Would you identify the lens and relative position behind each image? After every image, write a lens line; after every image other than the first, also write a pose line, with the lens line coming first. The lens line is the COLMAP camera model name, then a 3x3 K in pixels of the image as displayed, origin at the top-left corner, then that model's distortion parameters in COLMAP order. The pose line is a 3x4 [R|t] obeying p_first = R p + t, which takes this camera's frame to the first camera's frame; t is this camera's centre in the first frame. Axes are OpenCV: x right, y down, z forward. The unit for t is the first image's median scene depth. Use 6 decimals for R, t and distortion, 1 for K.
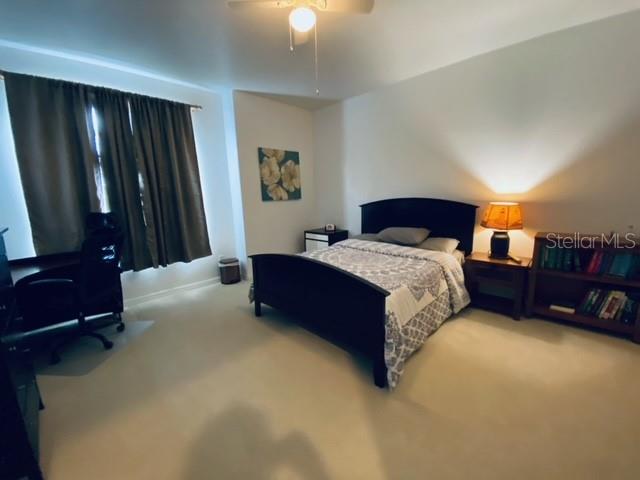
lens RADIAL K [[260.0, 0, 320.7], [0, 260.0, 242.0], [0, 0, 1]] dist [0.024355, -0.022538]
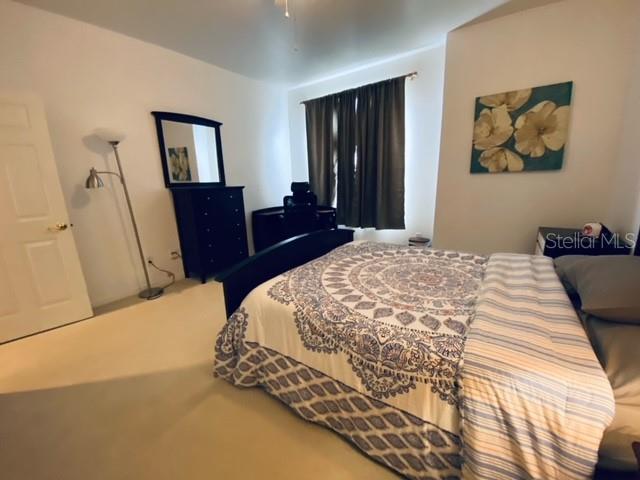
lens RADIAL K [[260.0, 0, 320.7], [0, 260.0, 242.0], [0, 0, 1]] dist [0.024355, -0.022538]
pose [[0.161005, 0.251739, -0.954309, 0.463740], [-0.142285, 0.962743, 0.229958, -0.080580], [0.976644, 0.098759, 0.190825, 0.464577]]
